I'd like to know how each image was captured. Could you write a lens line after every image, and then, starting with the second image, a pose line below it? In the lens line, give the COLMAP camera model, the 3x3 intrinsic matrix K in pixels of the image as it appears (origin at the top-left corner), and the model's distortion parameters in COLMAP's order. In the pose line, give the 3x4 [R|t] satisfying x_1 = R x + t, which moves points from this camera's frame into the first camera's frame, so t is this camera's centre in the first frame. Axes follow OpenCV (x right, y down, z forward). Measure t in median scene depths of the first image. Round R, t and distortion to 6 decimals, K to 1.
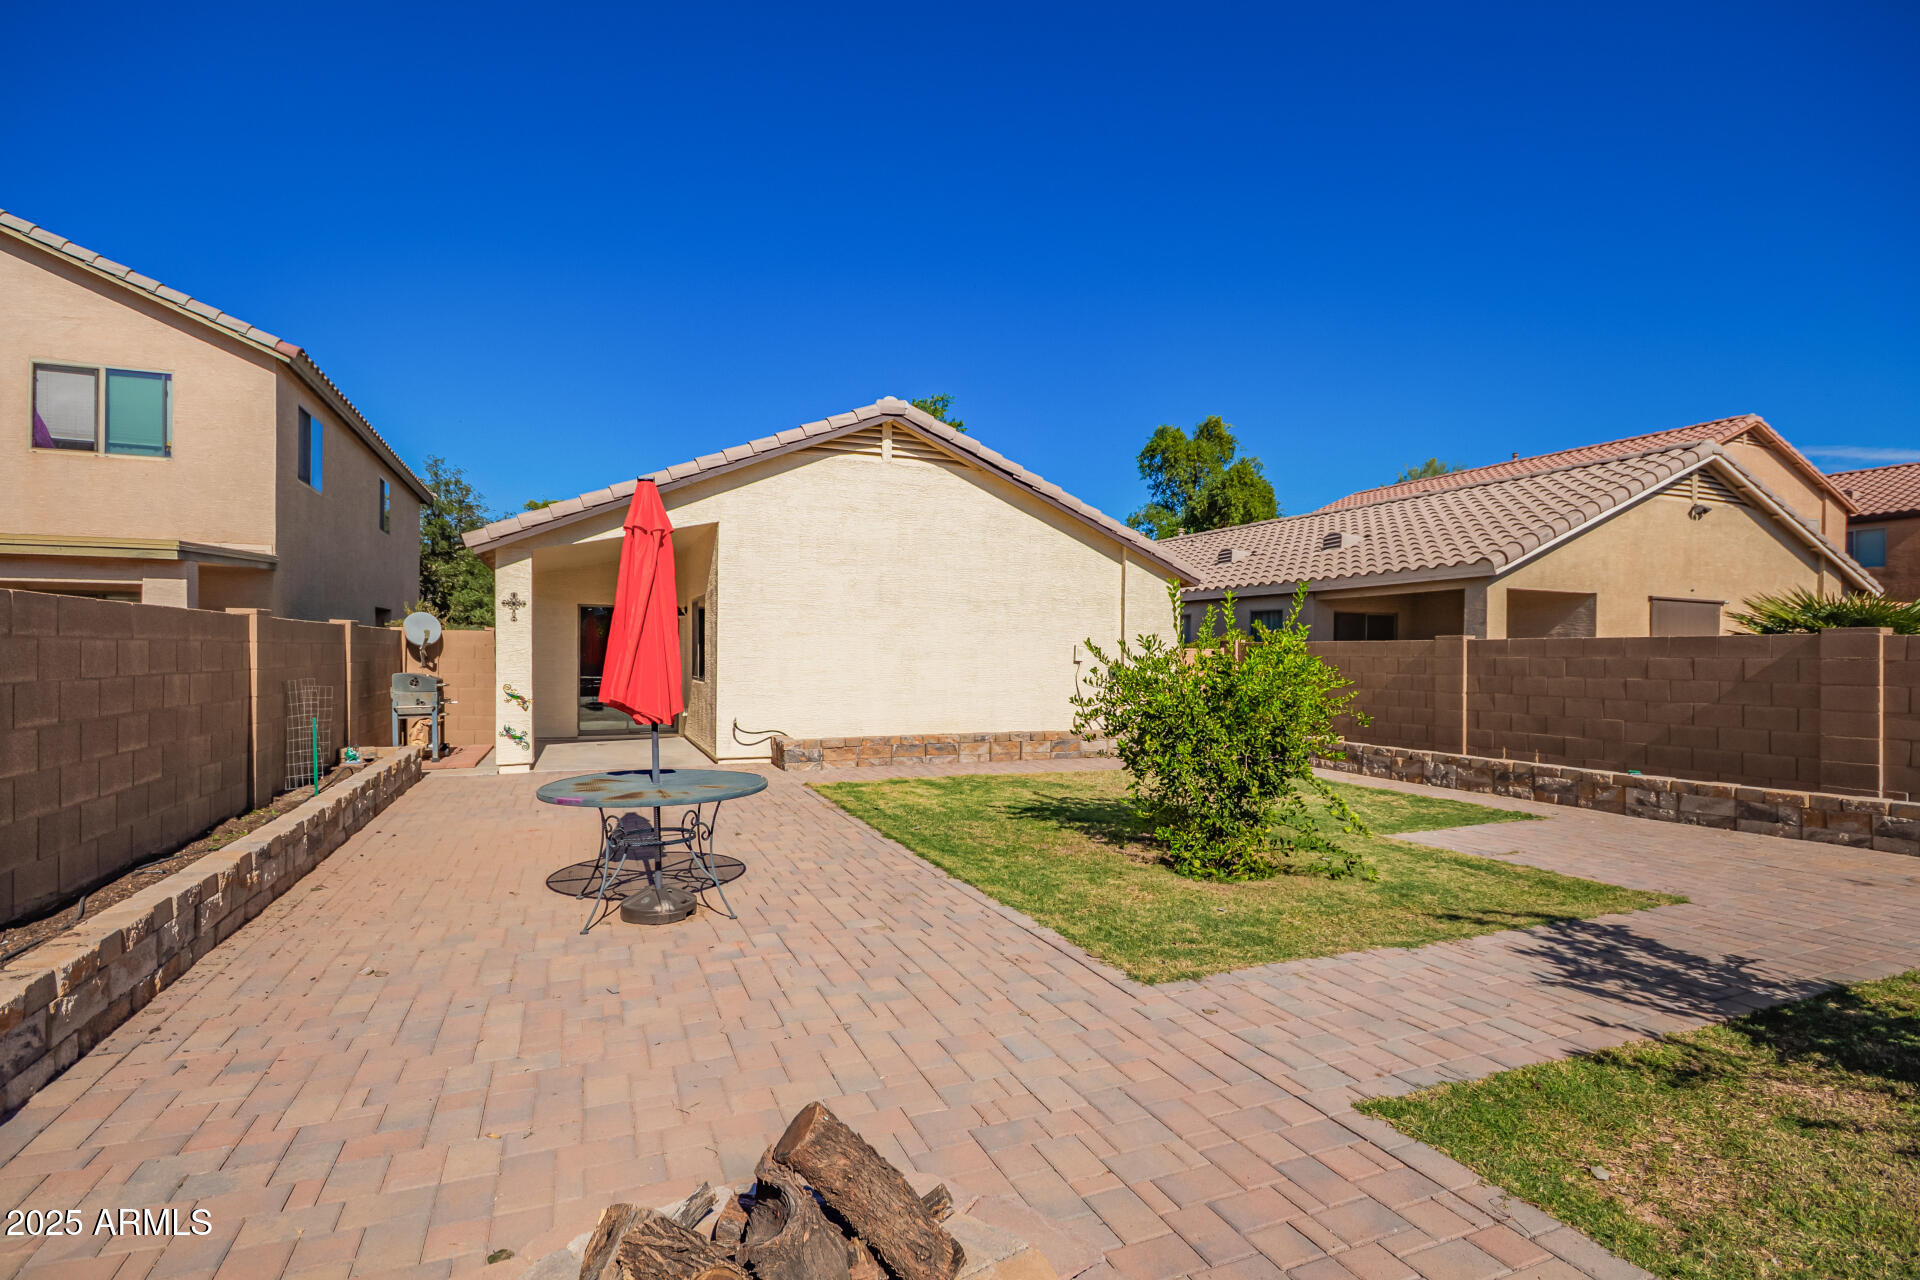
lens RADIAL K [[911.9, 0, 932.2], [0, 911.9, 647.6], [0, 0, 1]] dist [0.012086, -0.011056]
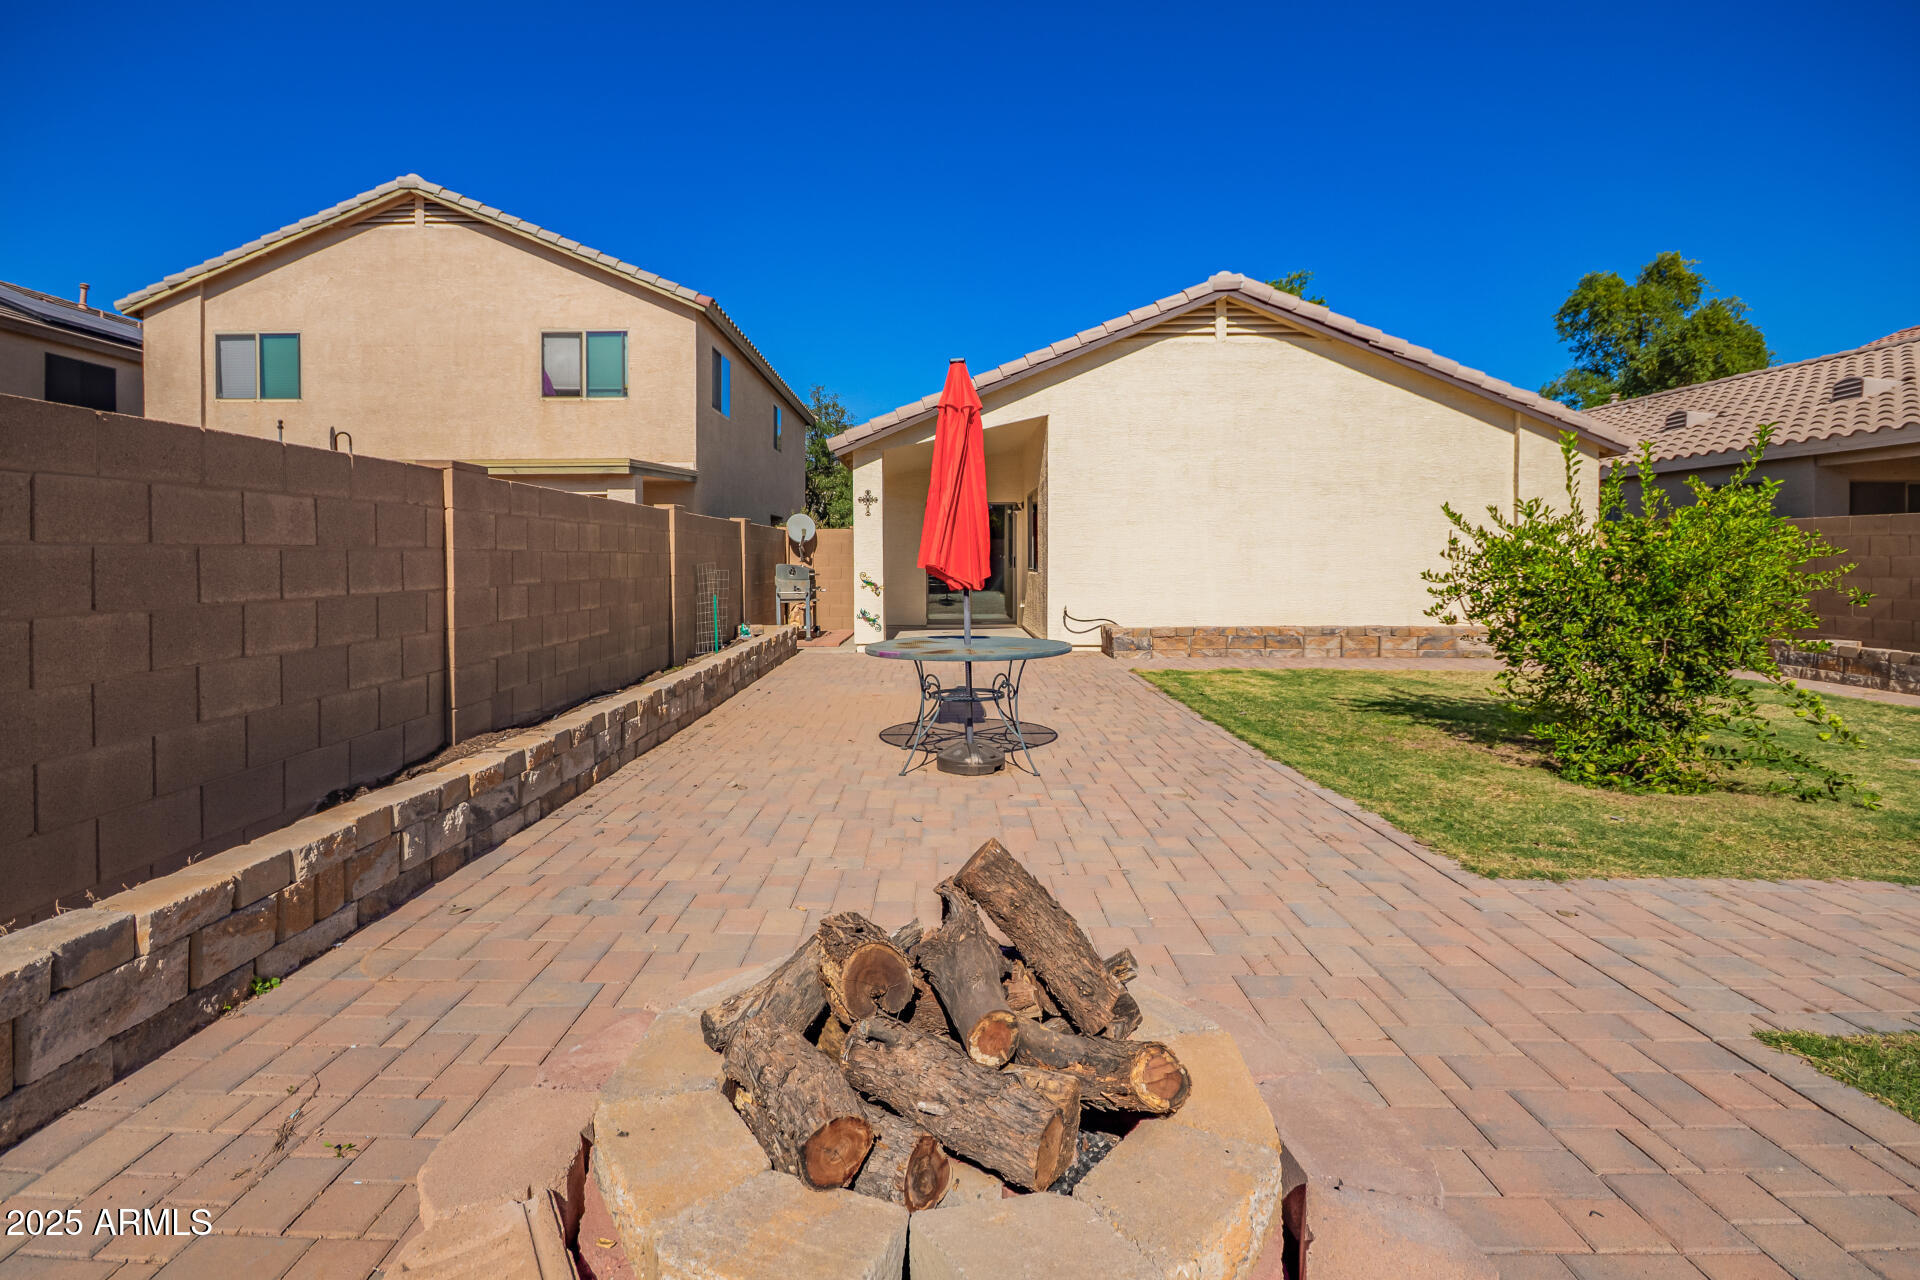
lens RADIAL K [[915.9, 0, 914.8], [0, 915.9, 563.8], [0, 0, 1]] dist [-0.001053, -0.000908]
pose [[0.916438, -0.008485, -0.400086, 0.060958], [0.007869, 0.999964, -0.003181, 0.048516], [0.400099, -0.000233, 0.916472, -0.006188]]
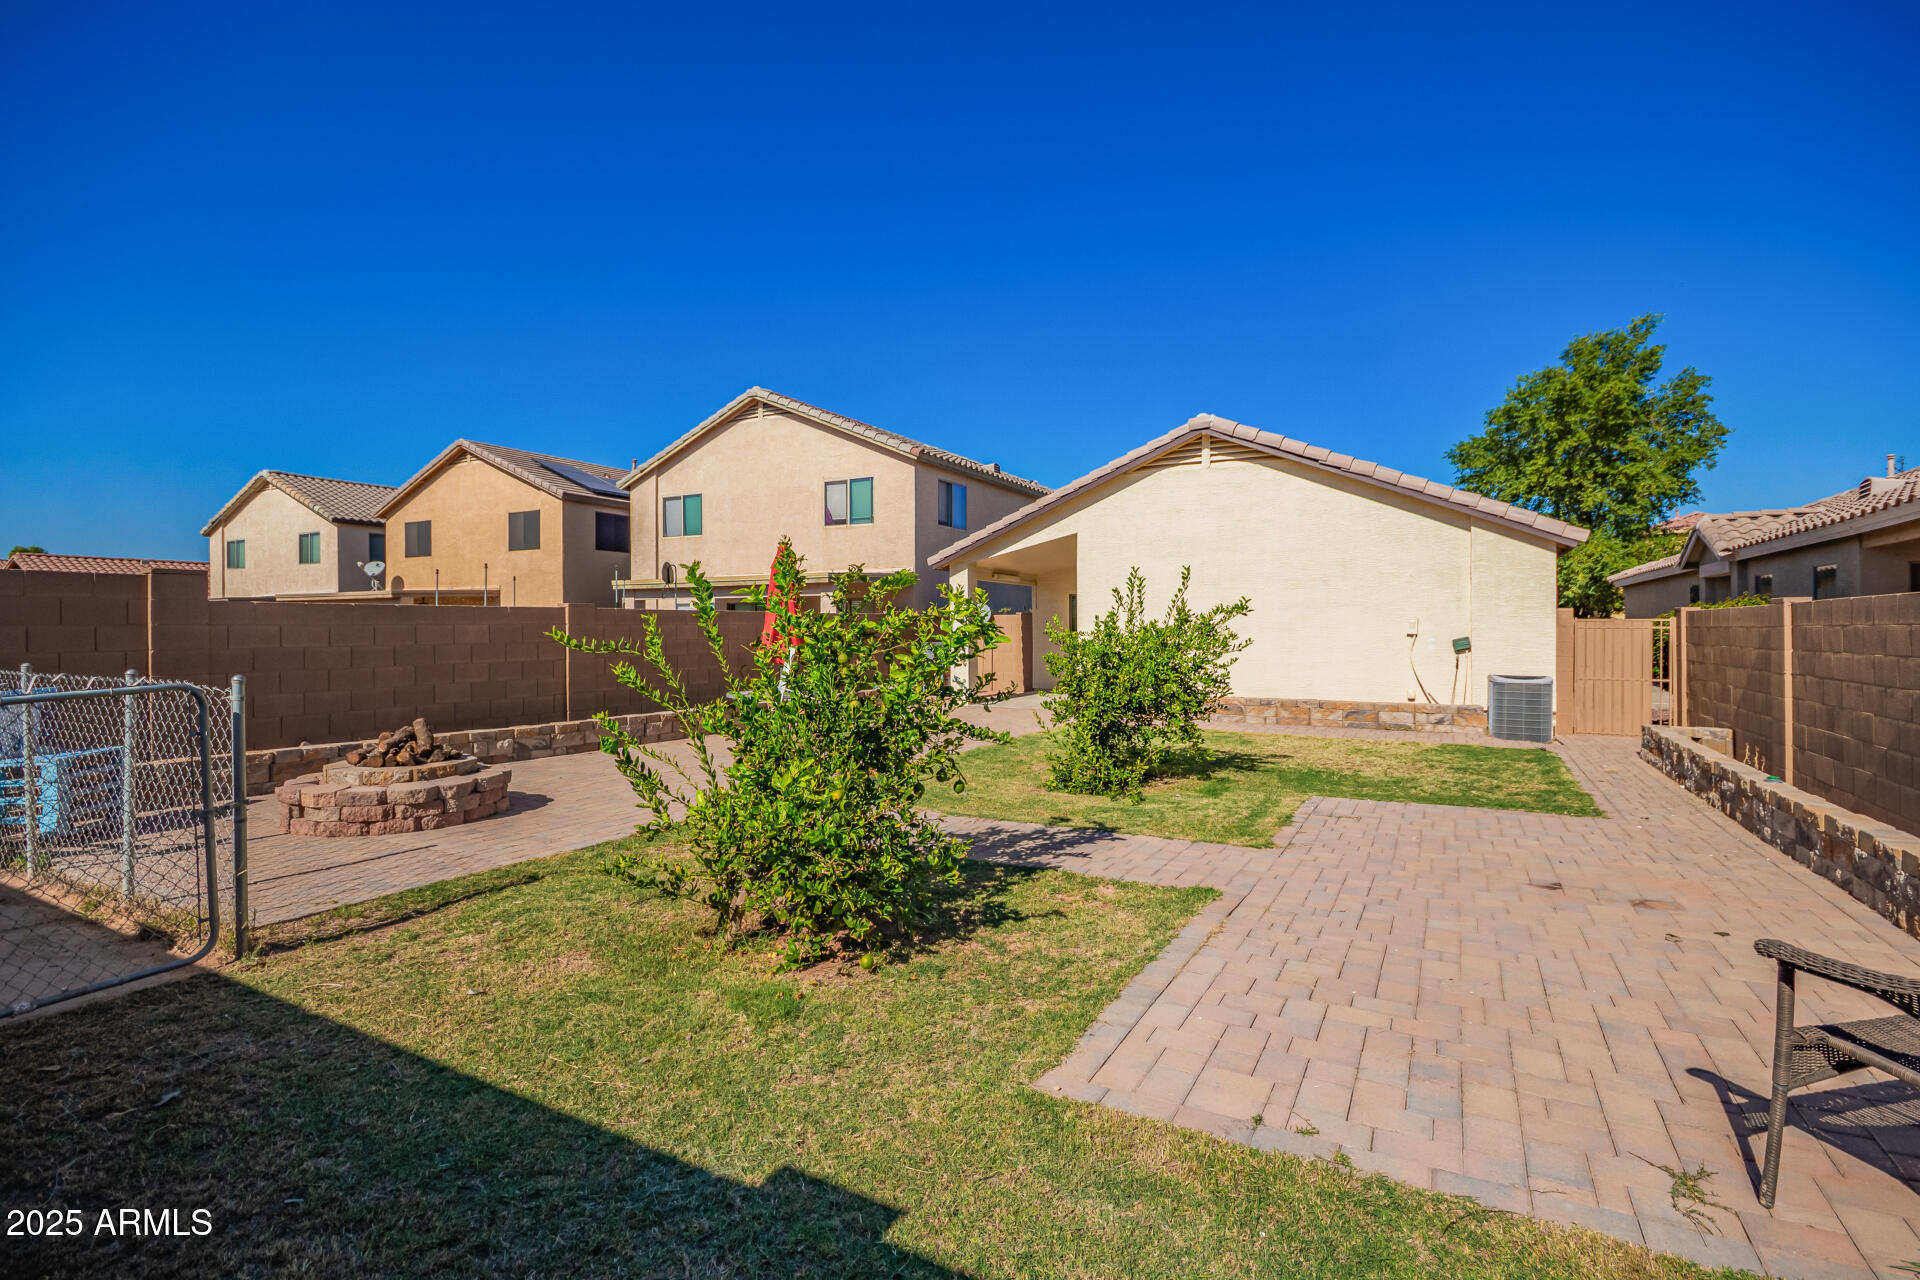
lens RADIAL K [[882.5, 0, 962.5], [0, 882.5, 627.9], [0, 0, 1]] dist [-0.000061, -0.000027]
pose [[0.632889, -0.006393, -0.774216, 1.008511], [0.001821, 0.999975, -0.006769, 0.022492], [0.774240, 0.002874, 0.632885, 0.040257]]
